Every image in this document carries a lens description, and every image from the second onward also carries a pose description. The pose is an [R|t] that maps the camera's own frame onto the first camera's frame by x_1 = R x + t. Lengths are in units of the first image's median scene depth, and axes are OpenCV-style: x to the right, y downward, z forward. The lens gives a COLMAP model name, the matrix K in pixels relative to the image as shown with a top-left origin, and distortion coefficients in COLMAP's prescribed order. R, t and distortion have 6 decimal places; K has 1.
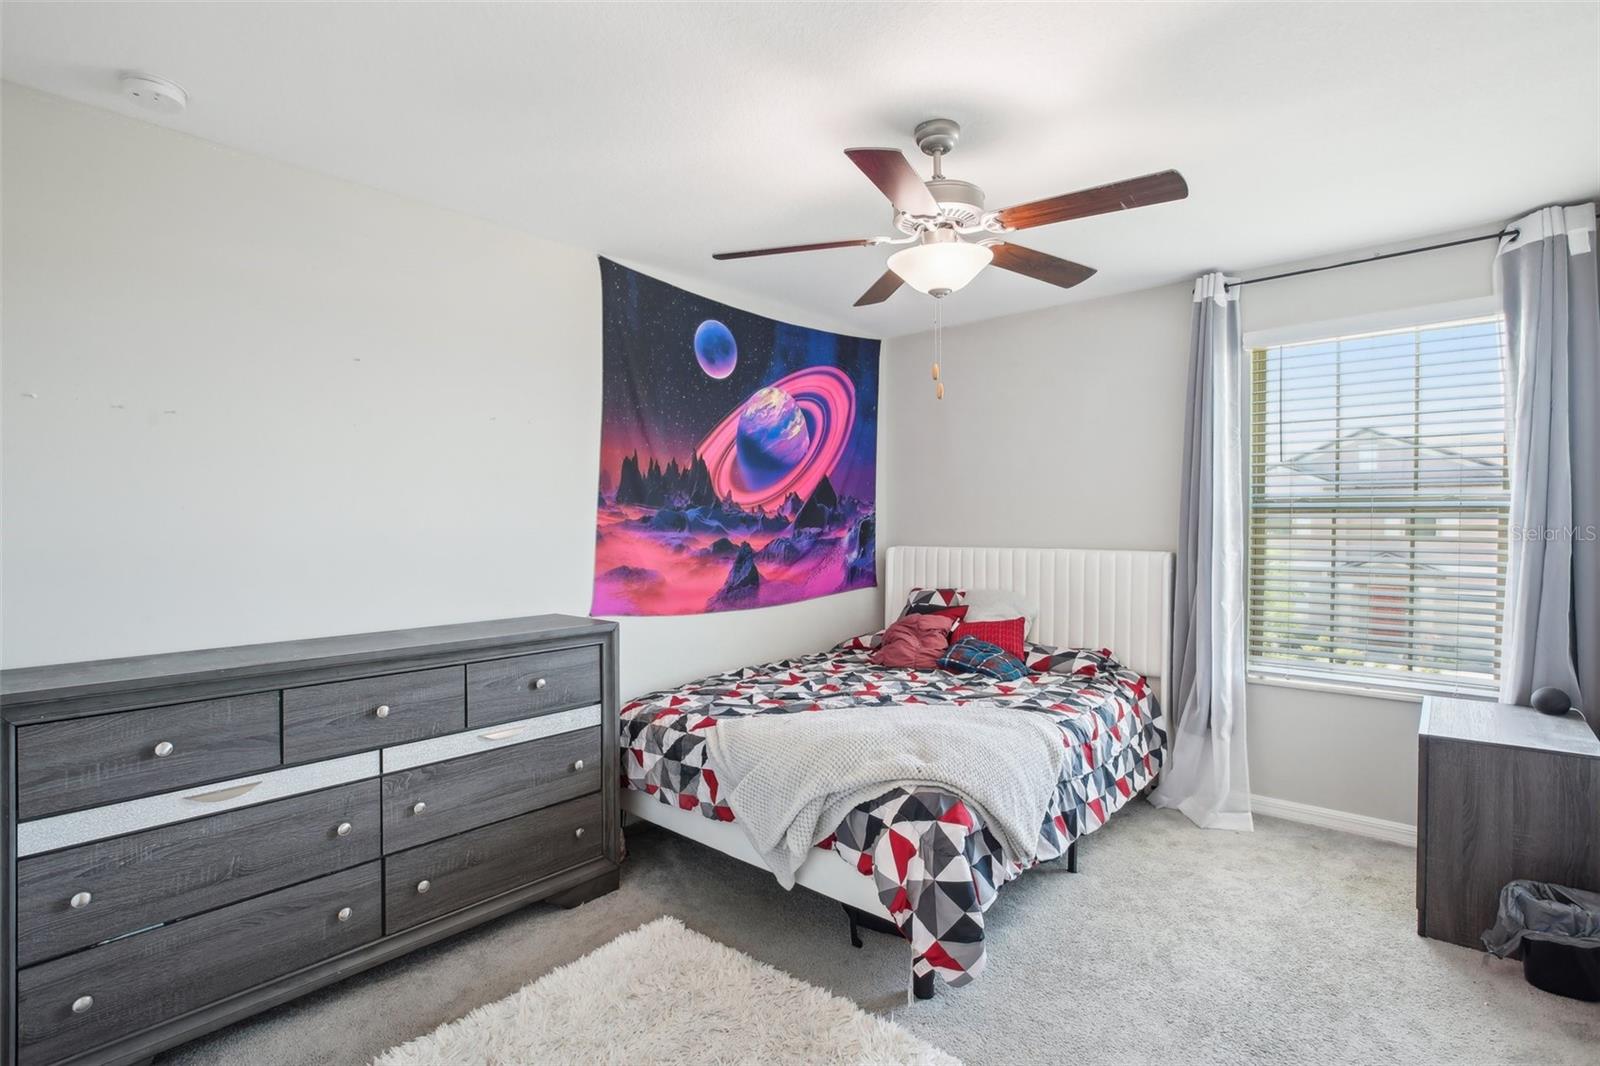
lens RADIAL K [[741.9, 0, 792.7], [0, 741.9, 541.8], [0, 0, 1]] dist [-0.022099, 0.005913]
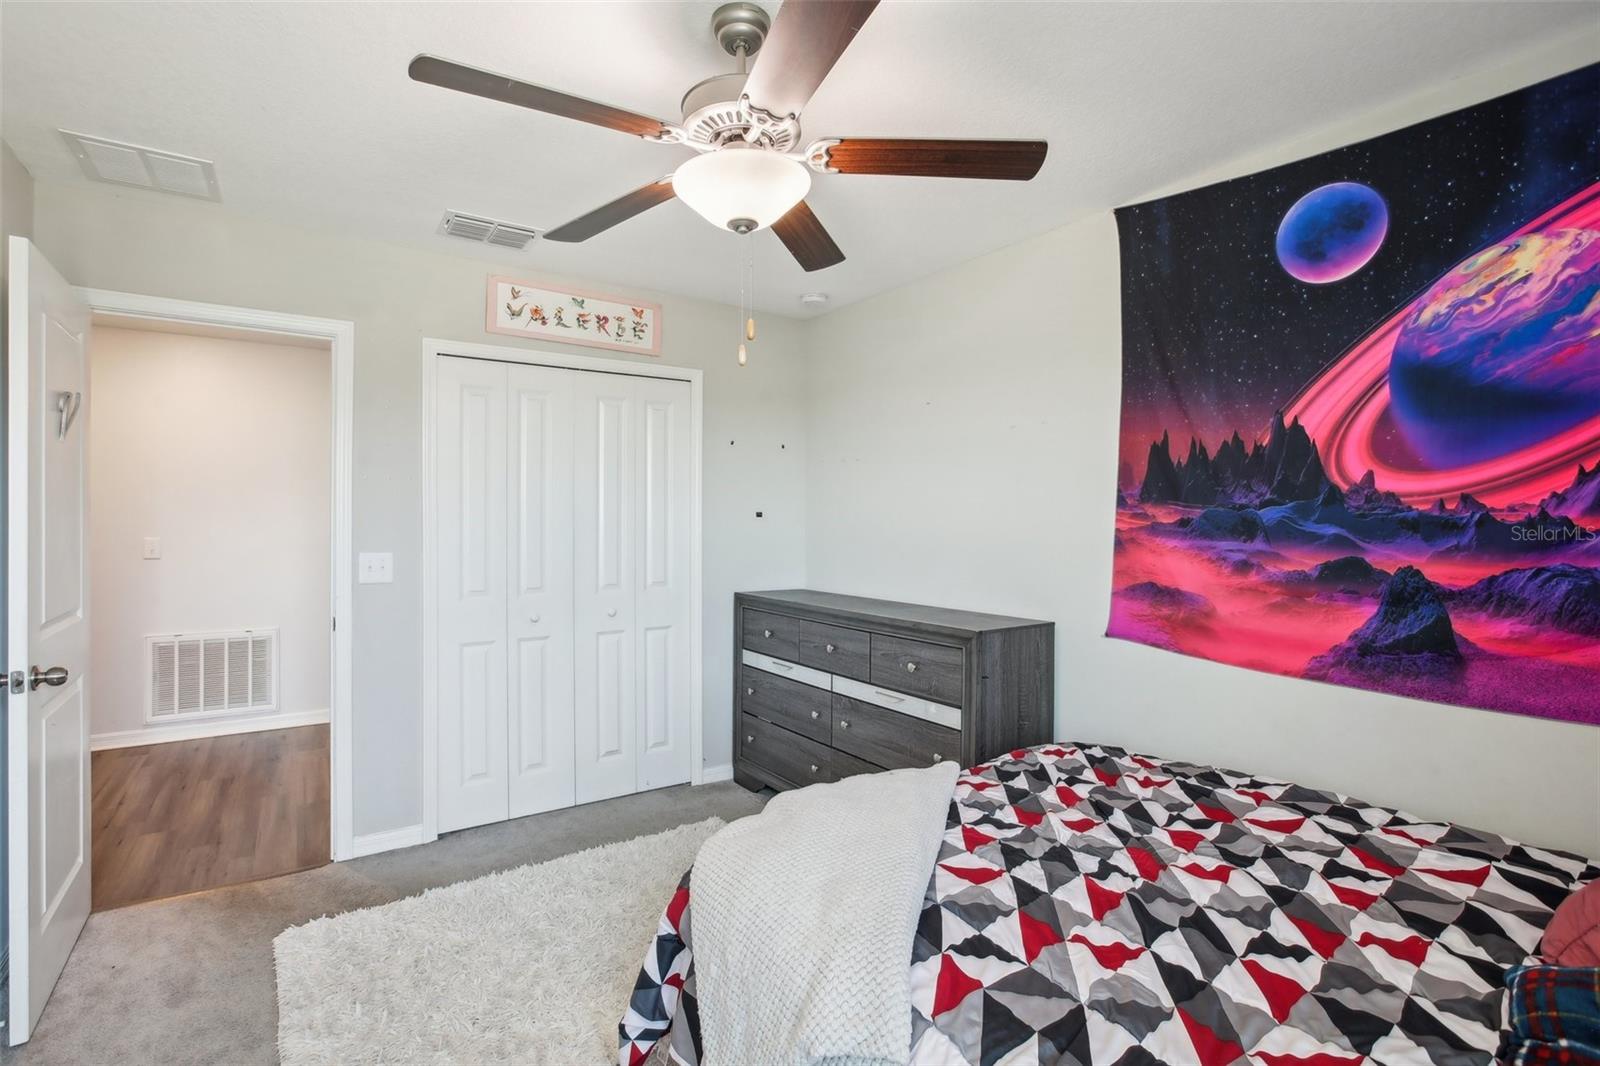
lens RADIAL K [[741.9, 0, 802.0], [0, 741.9, 516.2], [0, 0, 1]] dist [-0.022099, 0.005913]
pose [[-0.194759, -0.001474, -0.980850, 0.568679], [-0.028997, 0.999570, 0.004255, -0.027569], [0.980422, 0.029270, -0.194718, 0.740938]]
